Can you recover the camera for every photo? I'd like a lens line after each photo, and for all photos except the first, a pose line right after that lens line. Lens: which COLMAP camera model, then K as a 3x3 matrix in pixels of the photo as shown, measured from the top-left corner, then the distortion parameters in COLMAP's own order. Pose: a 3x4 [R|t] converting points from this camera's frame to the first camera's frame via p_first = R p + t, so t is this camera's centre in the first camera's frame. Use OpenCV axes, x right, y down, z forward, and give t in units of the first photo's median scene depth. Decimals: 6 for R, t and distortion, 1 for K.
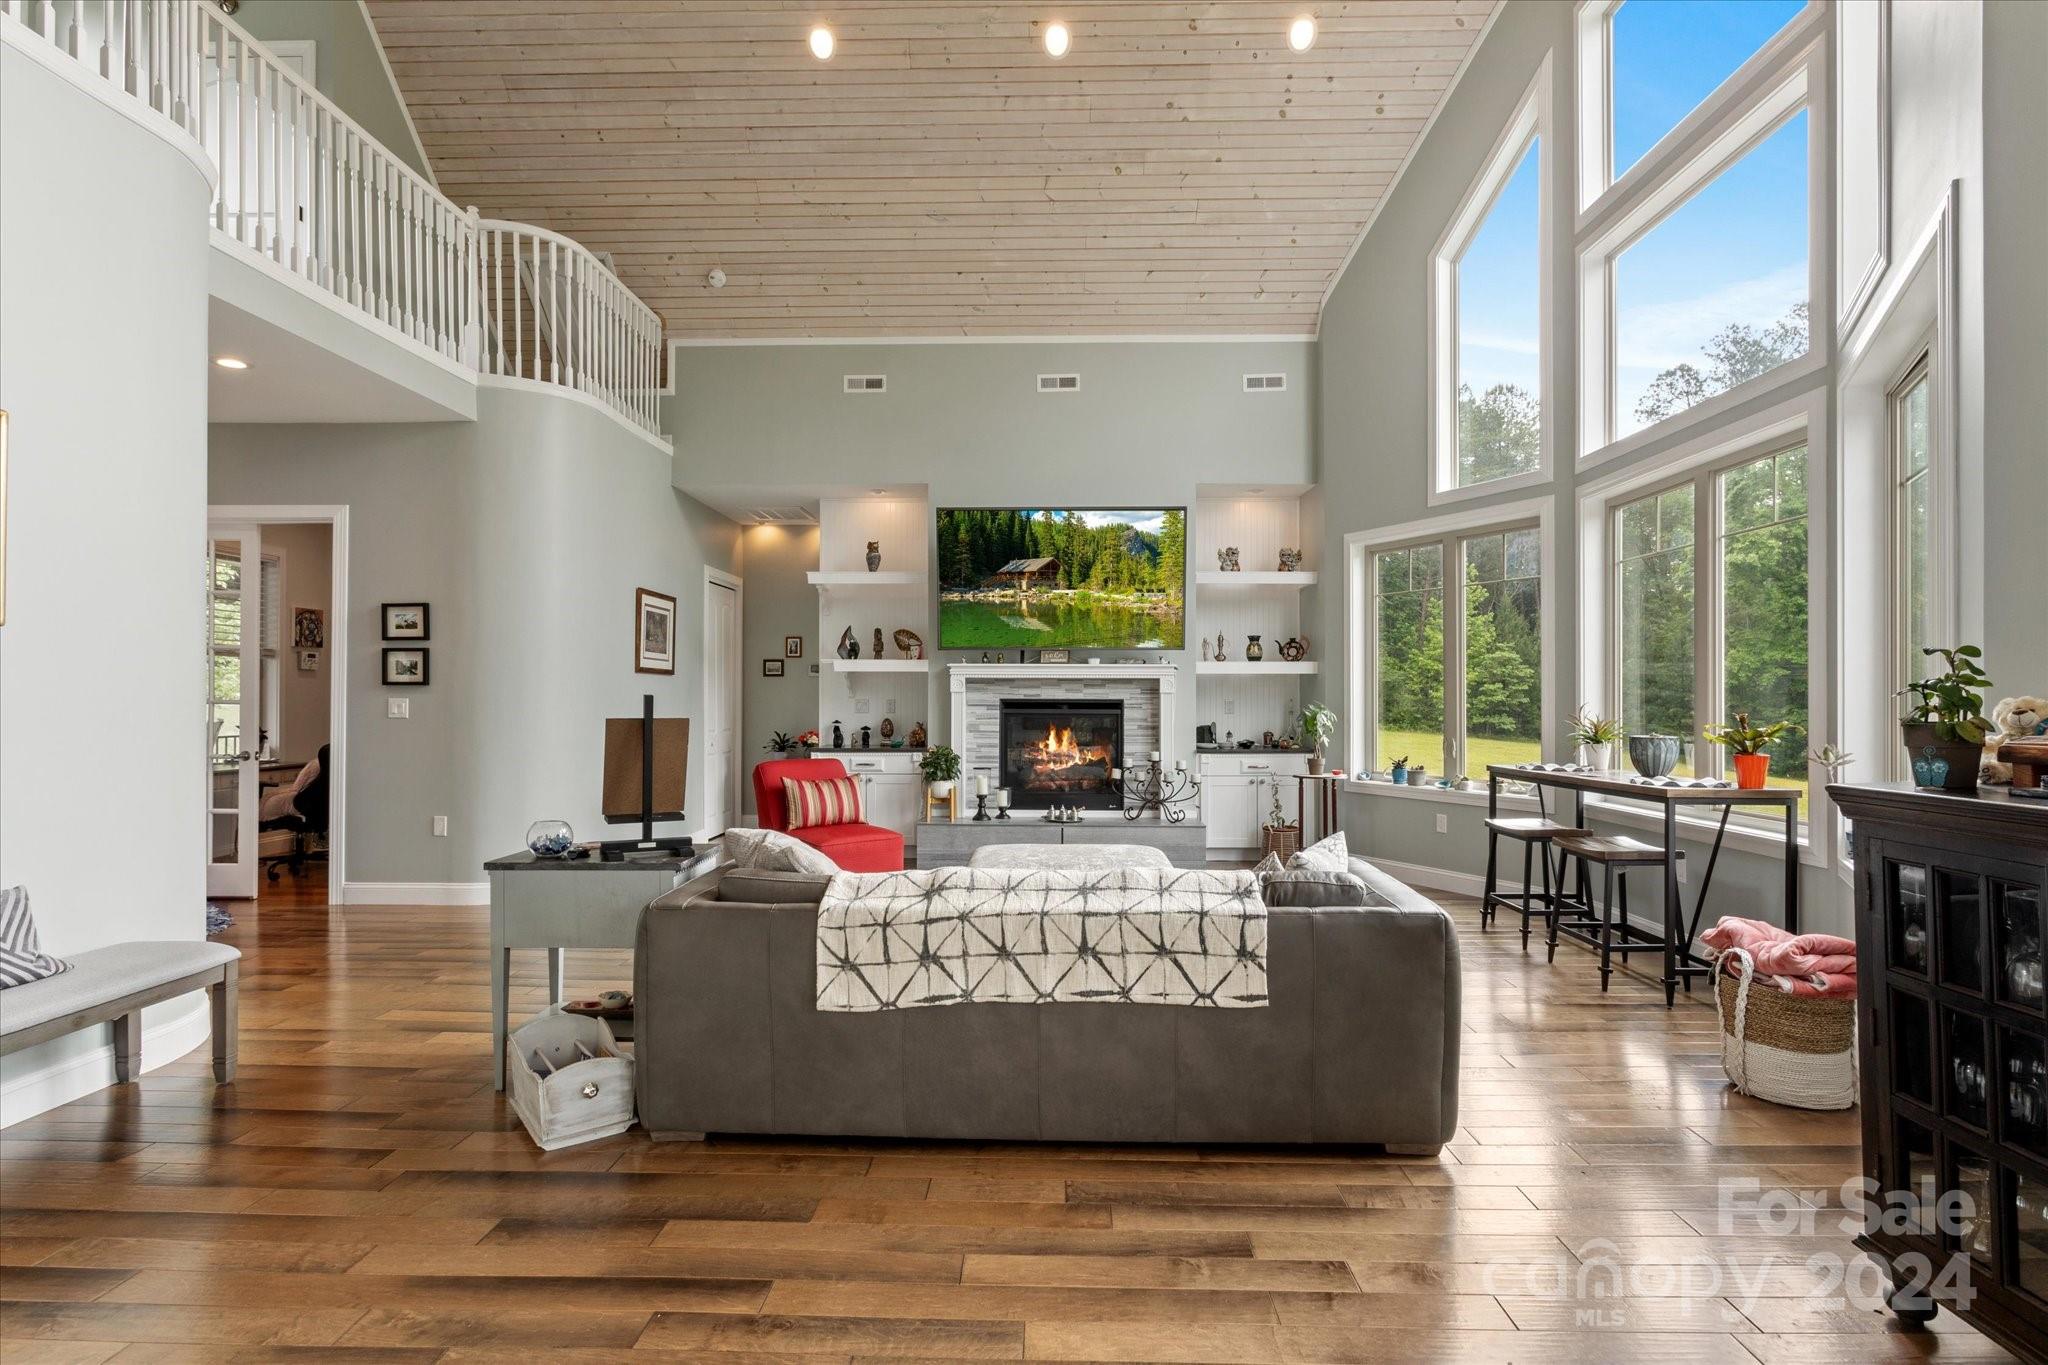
lens RADIAL K [[1006.4, 0, 1029.7], [0, 1006.4, 691.0], [0, 0, 1]] dist [-0.009638, 0.002575]
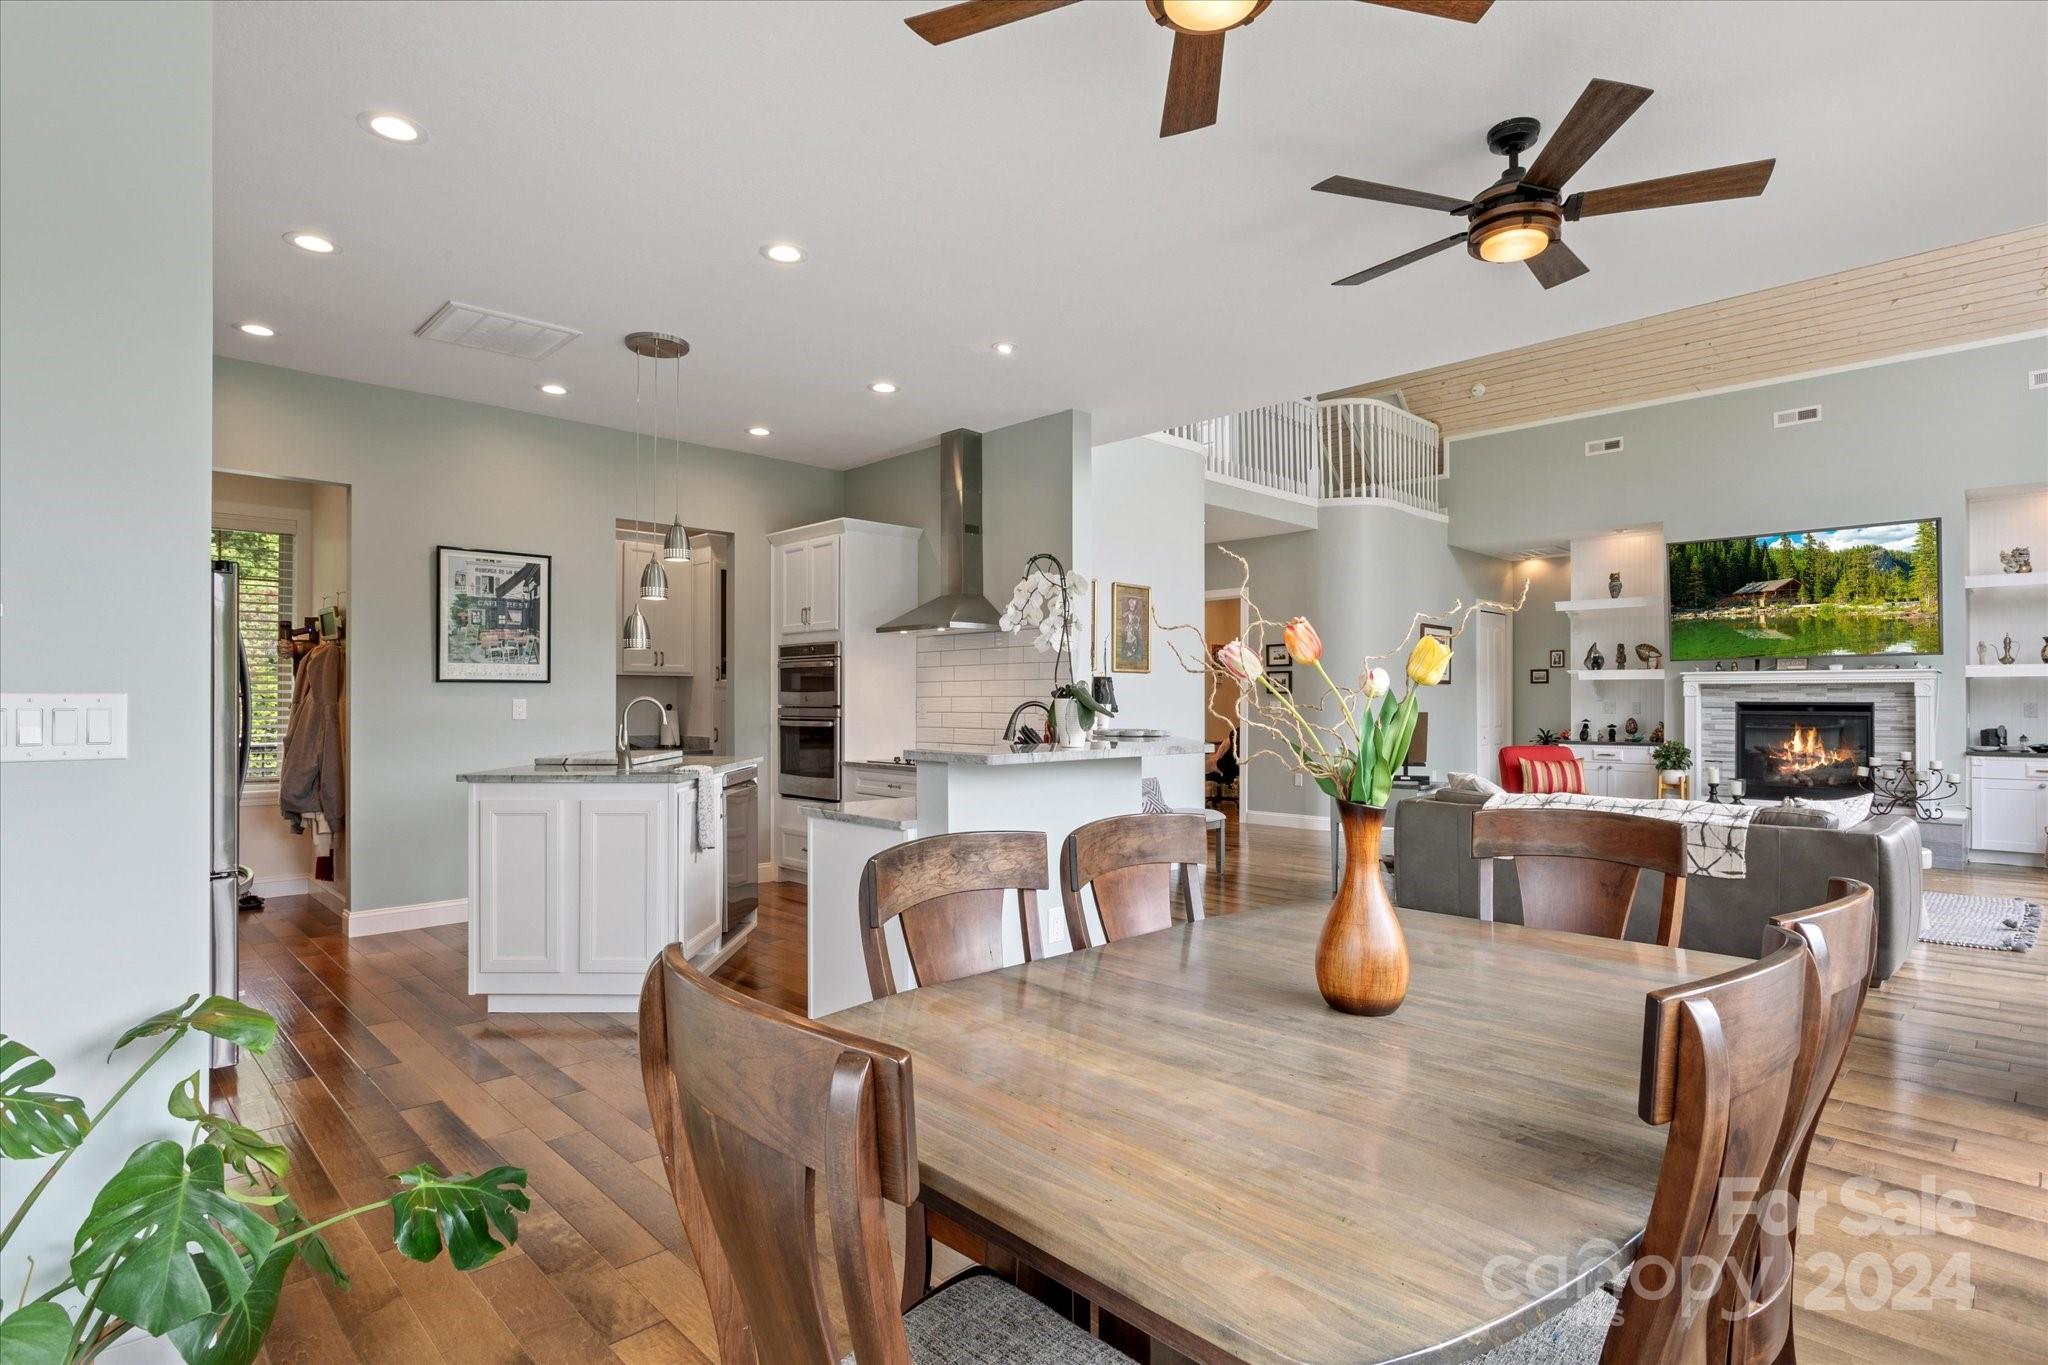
lens RADIAL K [[1006.4, 0, 1020.7], [0, 1006.4, 688.3], [0, 0, 1]] dist [-0.009638, 0.002575]
pose [[0.709297, -0.009104, -0.704851, 0.200149], [0.005682, 0.999958, -0.007198, -0.004208], [0.704887, 0.001101, 0.709319, -0.391362]]
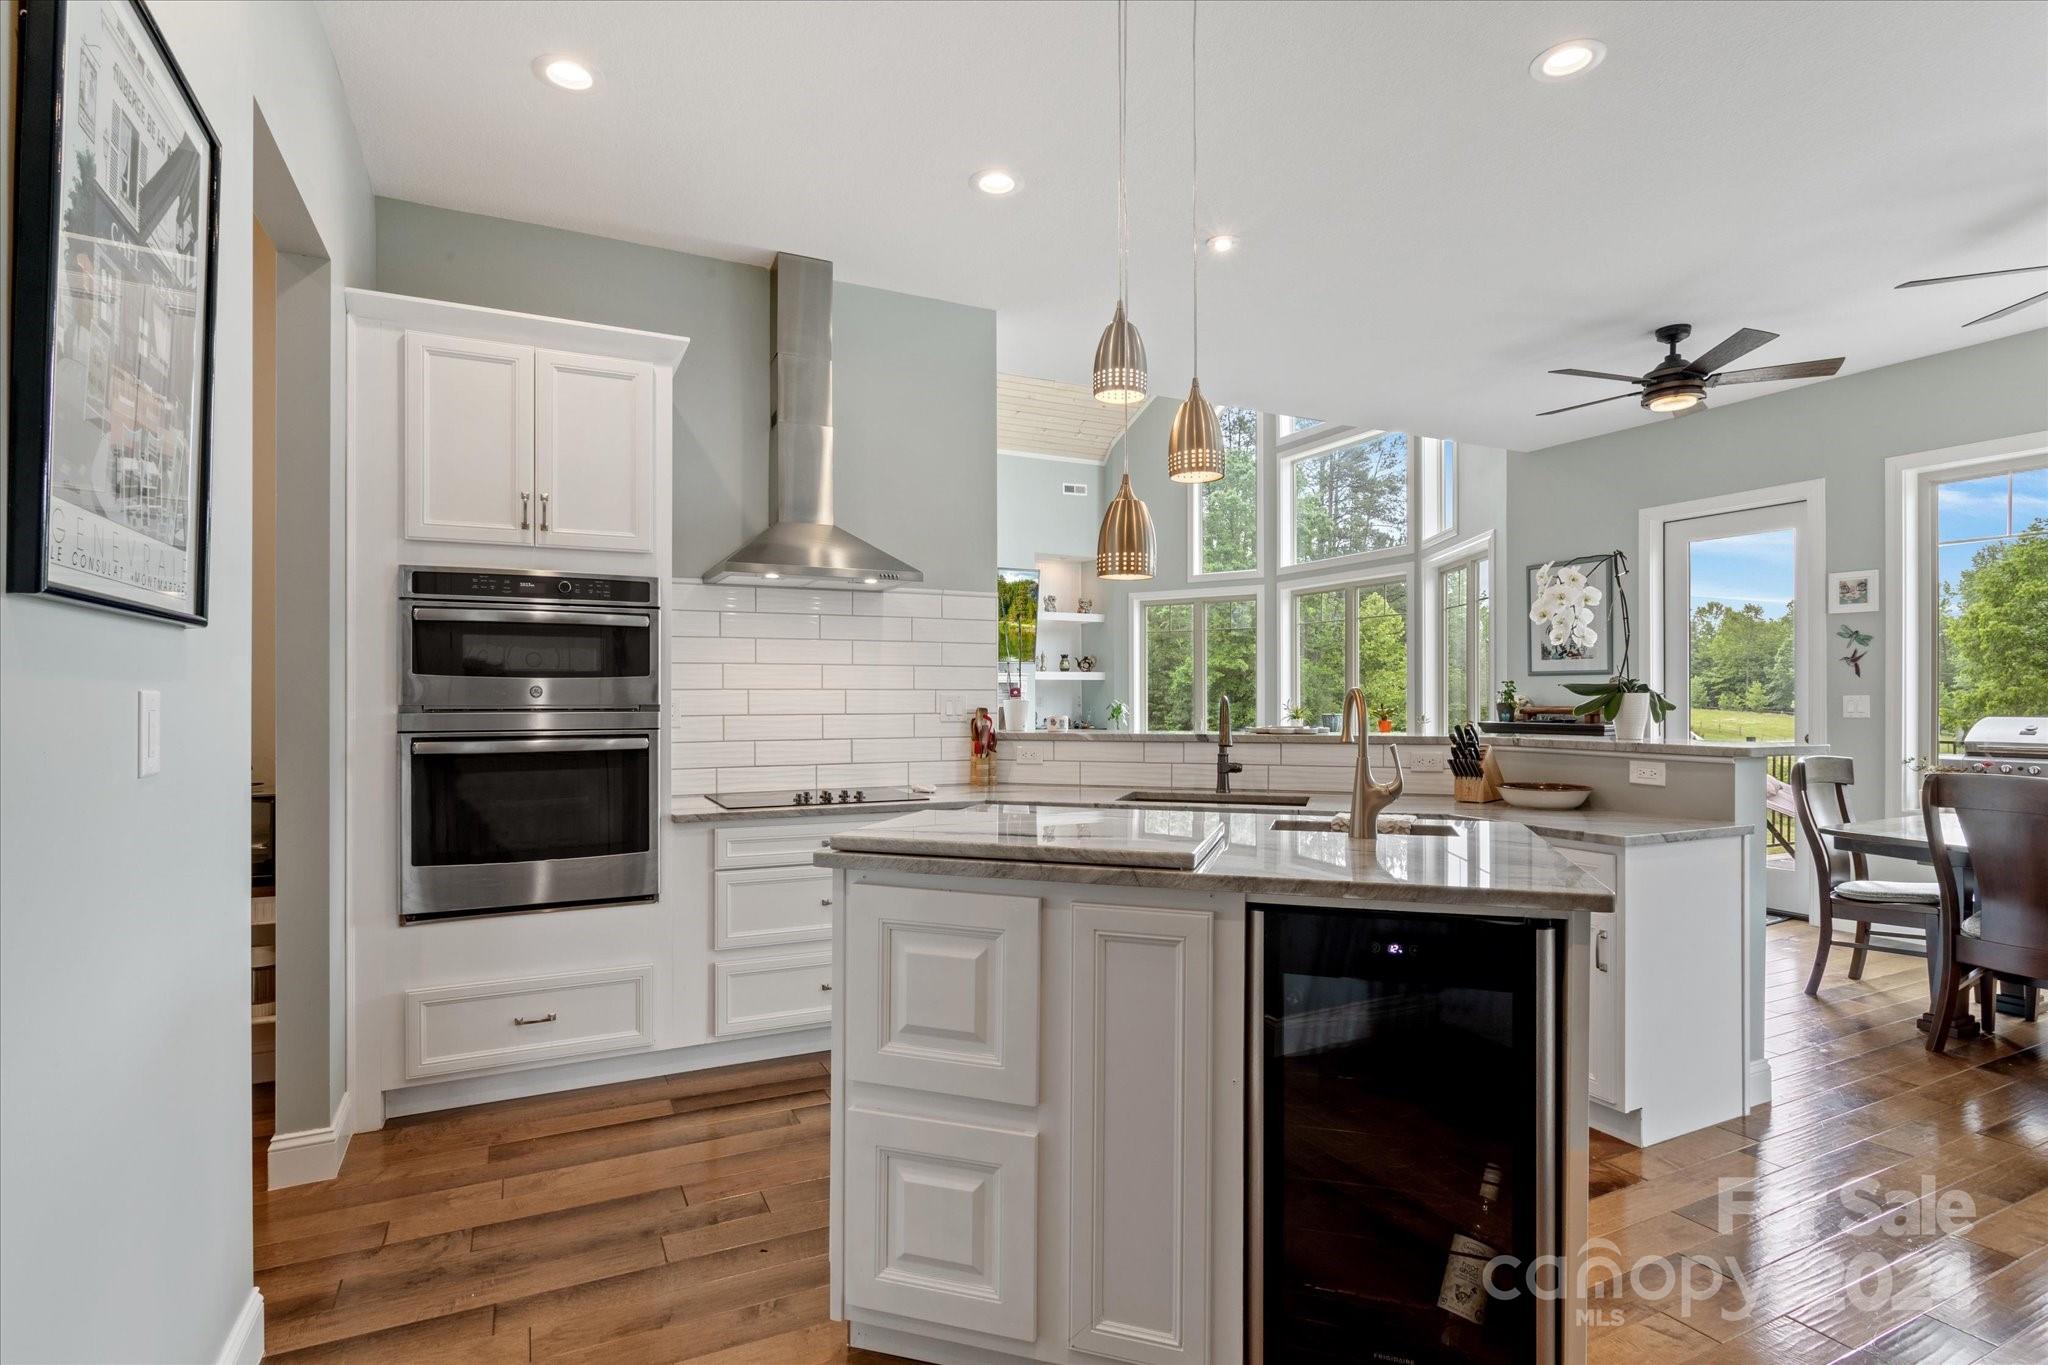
lens RADIAL K [[1052.3, 0, 1030.0], [0, 1052.3, 679.3], [0, 0, 1]] dist [0.000429, 0.000082]
pose [[0.877159, 0.005231, 0.480172, -0.593480], [-0.001064, 0.999959, -0.008949, -0.003738], [-0.480200, 0.007339, 0.877128, -0.369563]]
